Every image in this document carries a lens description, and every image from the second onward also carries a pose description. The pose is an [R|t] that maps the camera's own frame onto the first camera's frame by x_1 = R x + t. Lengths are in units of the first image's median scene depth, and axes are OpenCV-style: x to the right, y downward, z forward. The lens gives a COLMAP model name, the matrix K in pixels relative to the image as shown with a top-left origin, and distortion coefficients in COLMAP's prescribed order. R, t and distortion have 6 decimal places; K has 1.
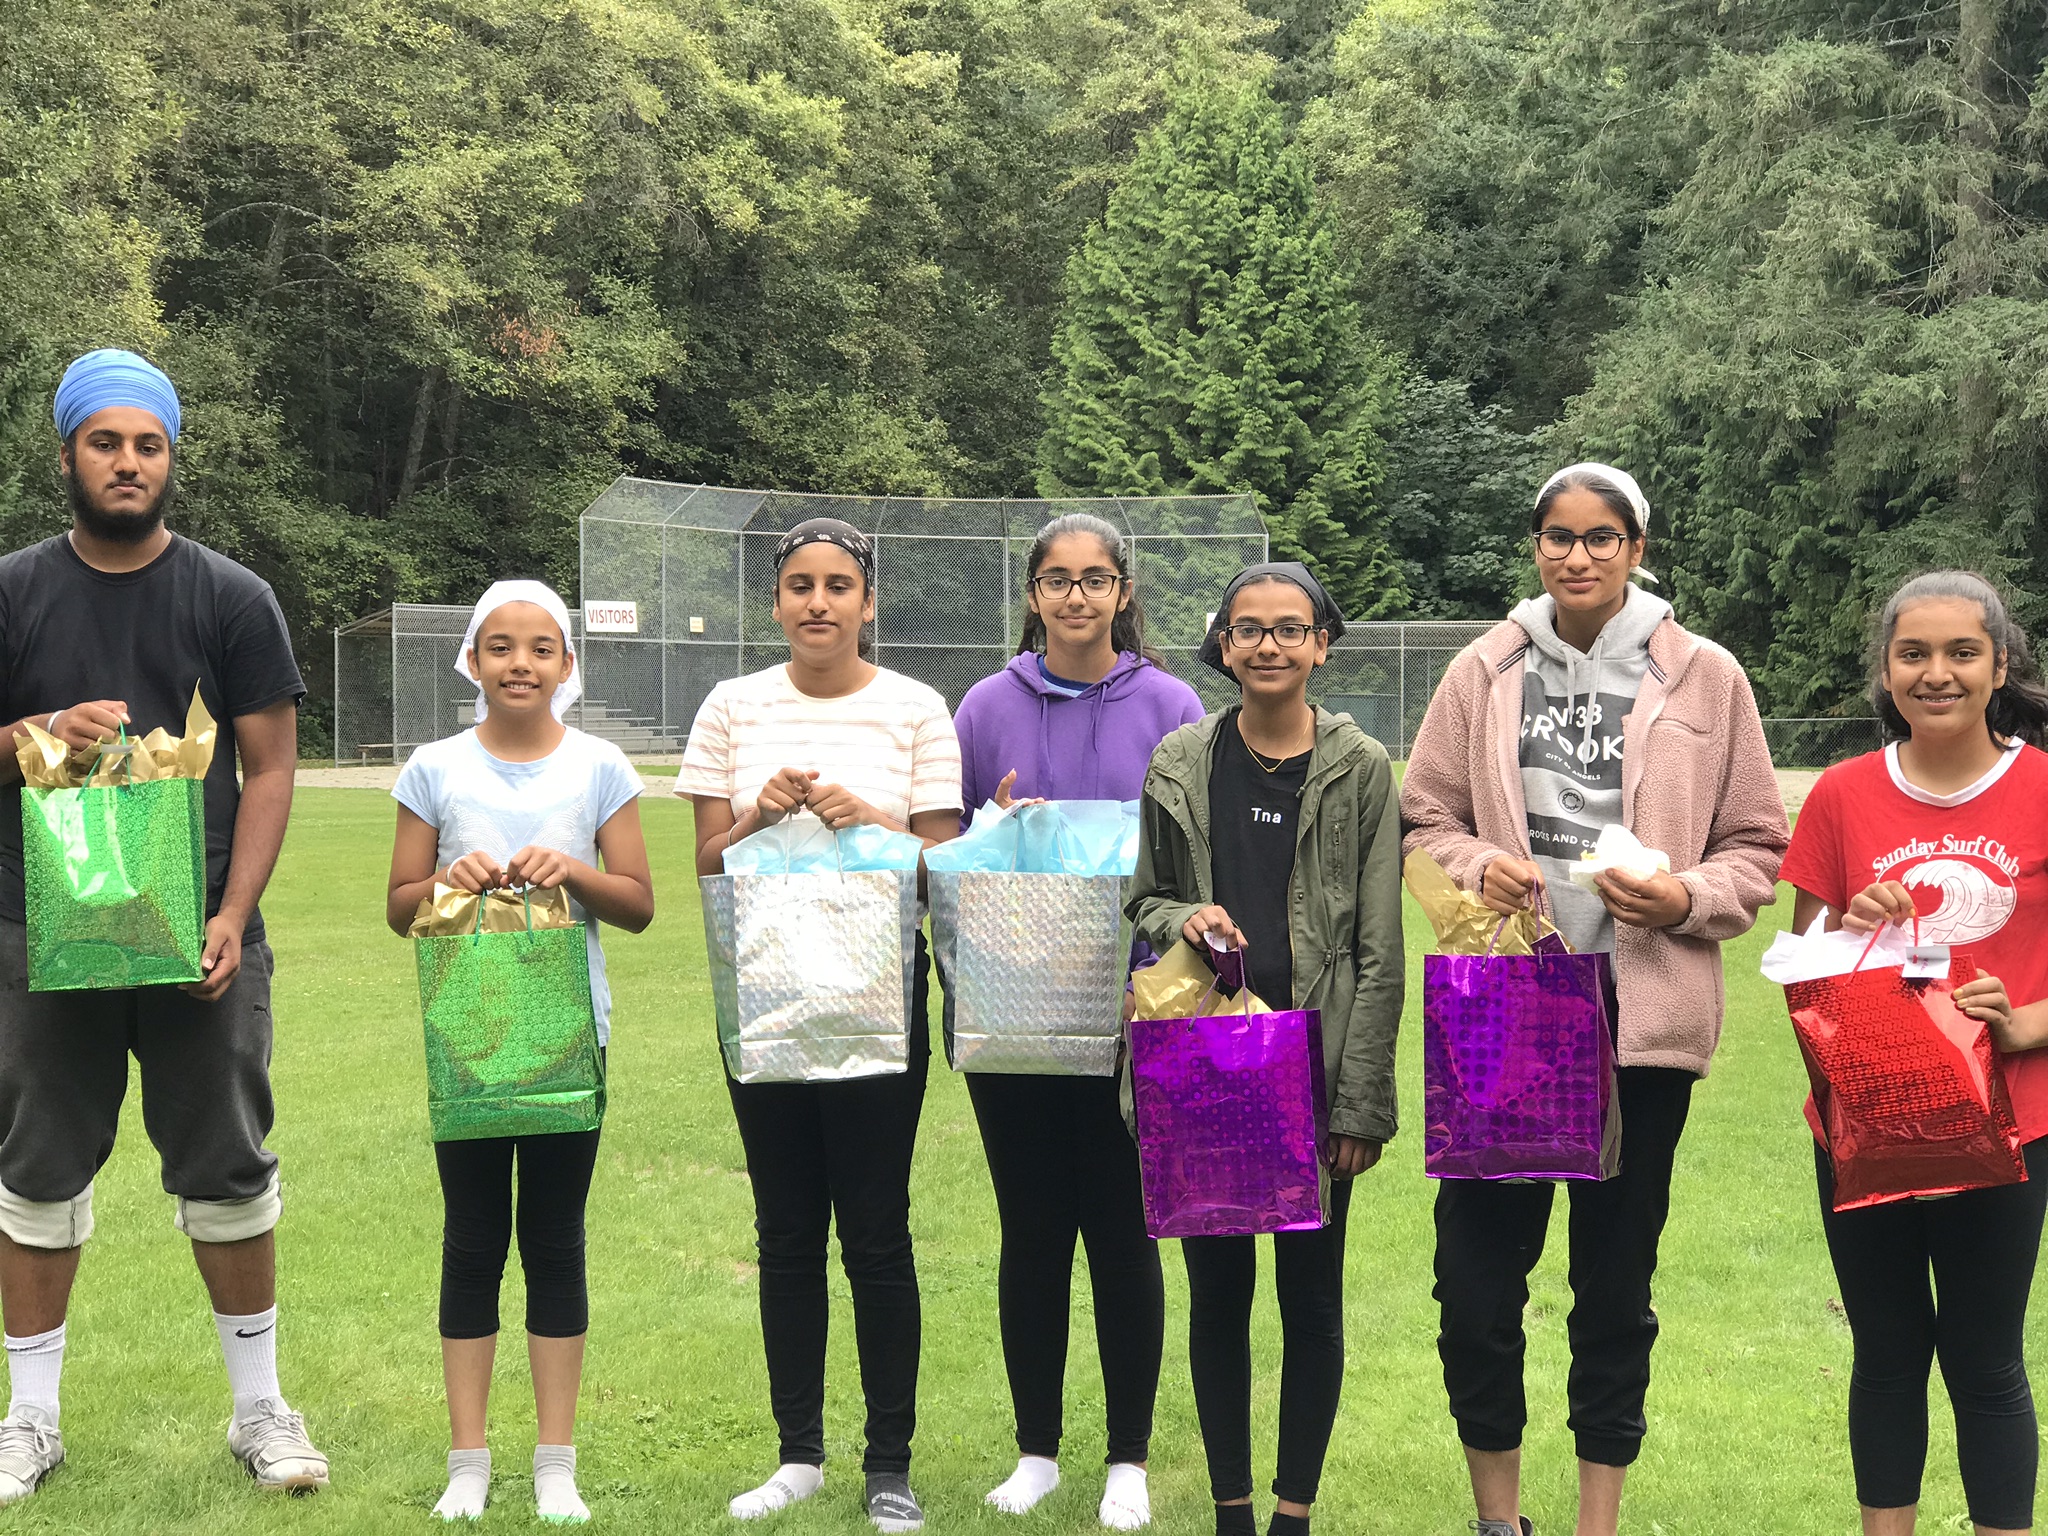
lens RADIAL K [[3293.8, 0, 1024.0], [0, 3293.8, 768.0], [0, 0, 1]] dist [0.006034, 0.216897]
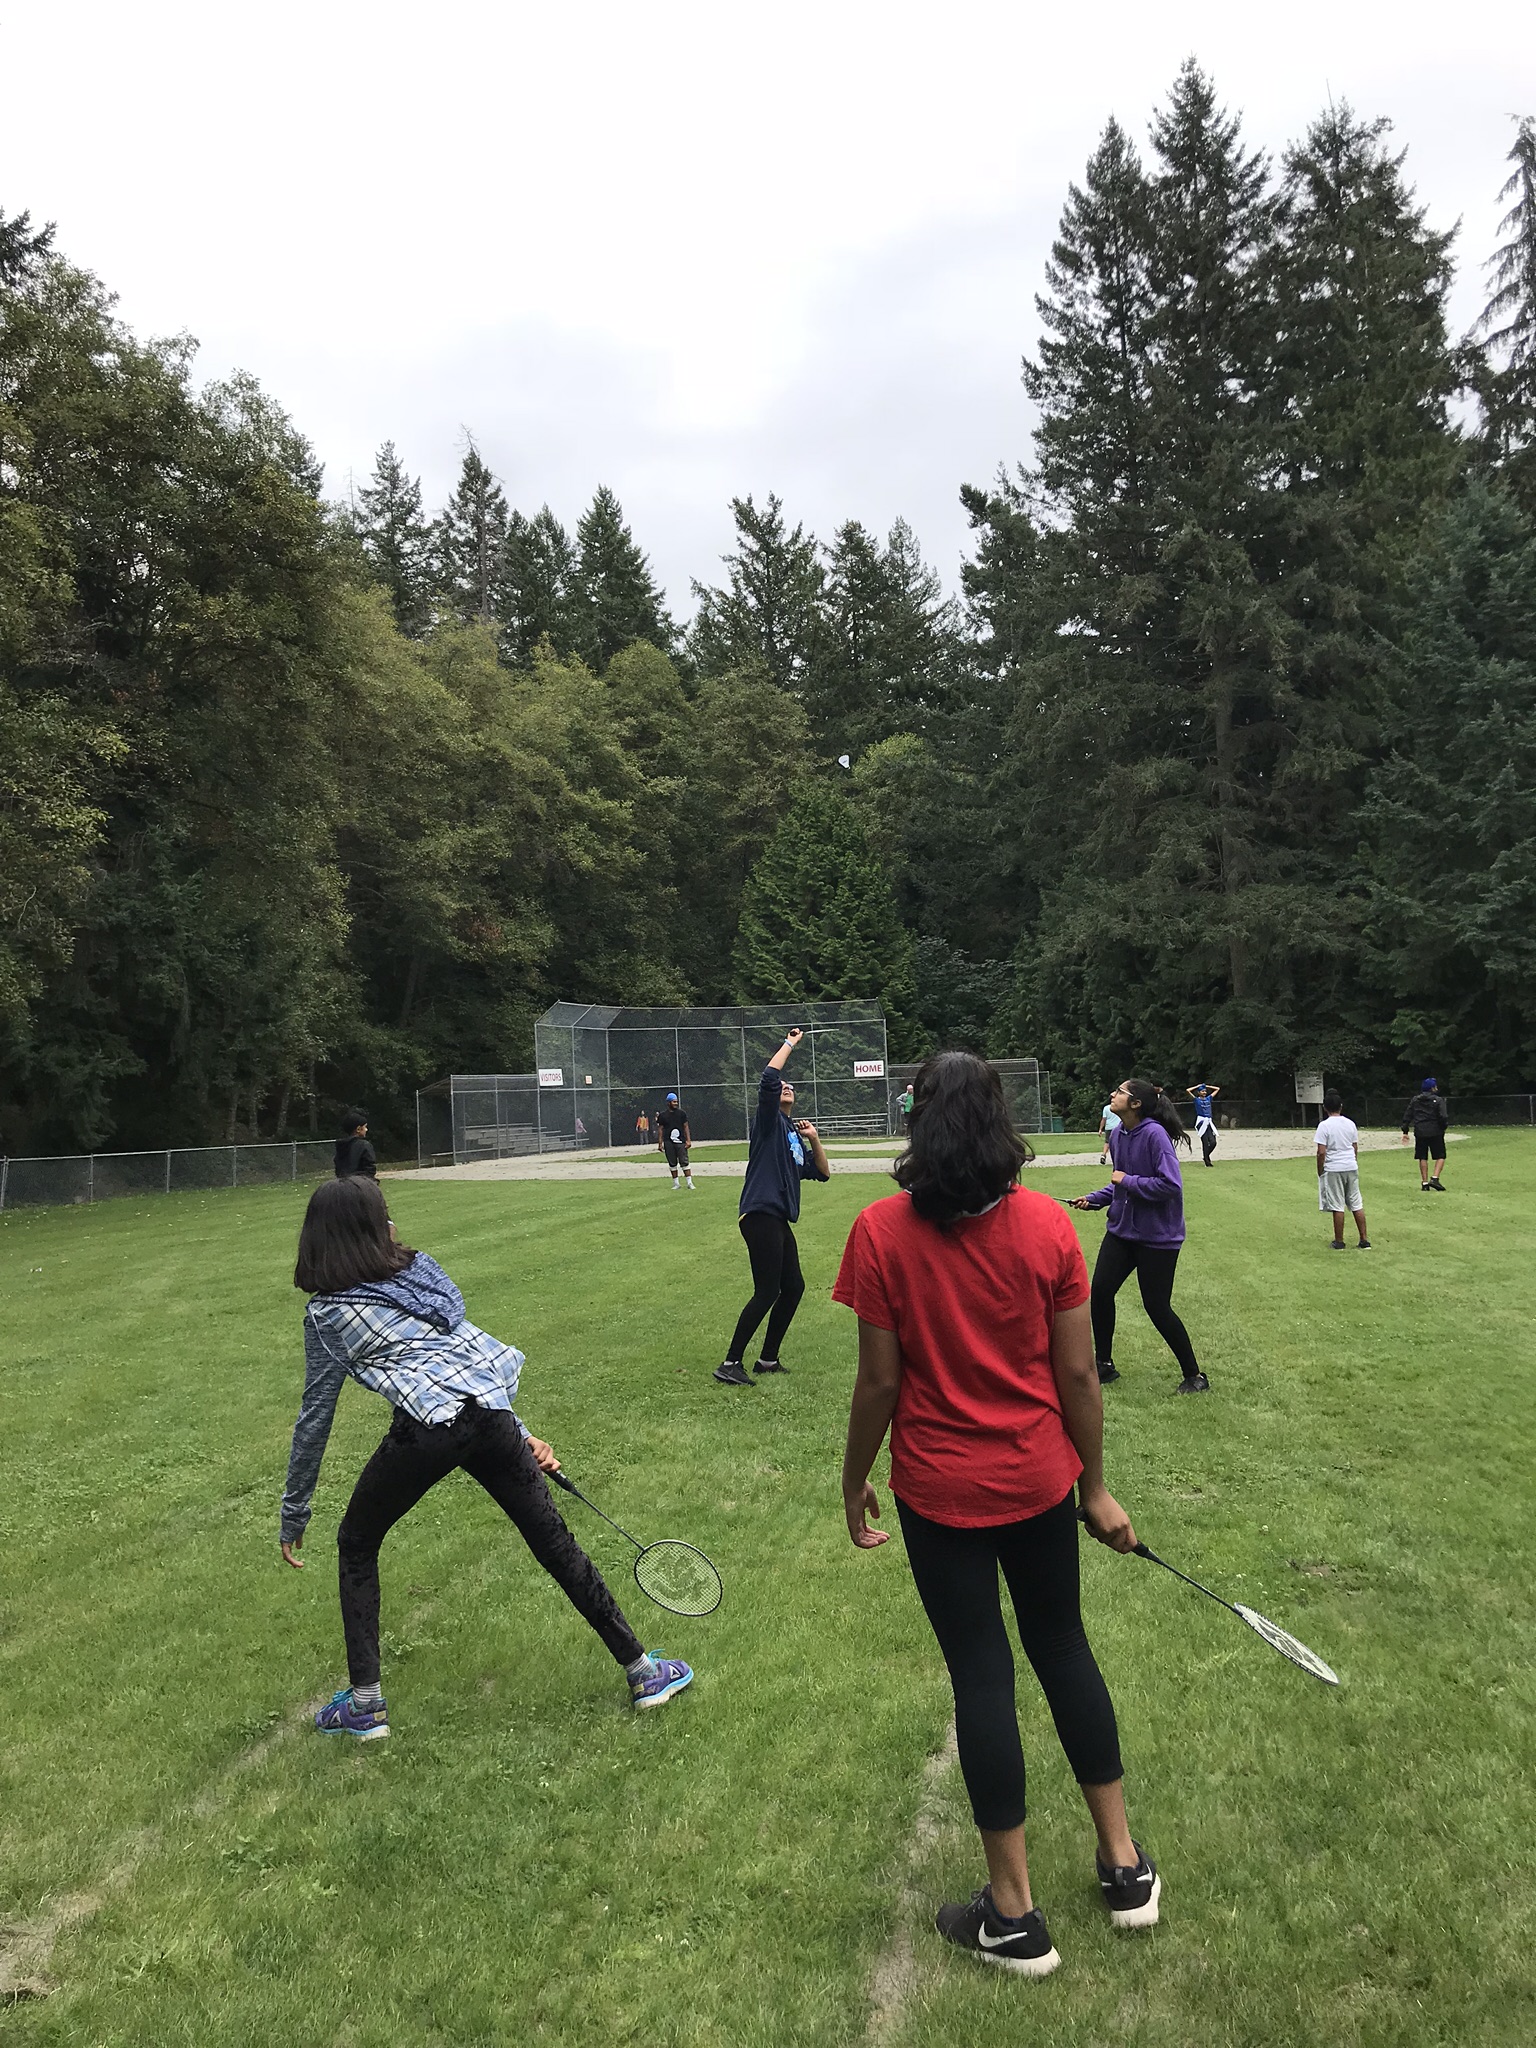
lens RADIAL K [[1645.6, 0, 768.0], [0, 1645.6, 1024.0], [0, 0, 1]] dist [0.103019, -0.140932]
pose [[0.990195, -0.040452, 0.133710, -0.109972], [0.049931, 0.996414, -0.068315, -0.005661], [-0.130467, 0.074321, 0.988663, 0.057428]]
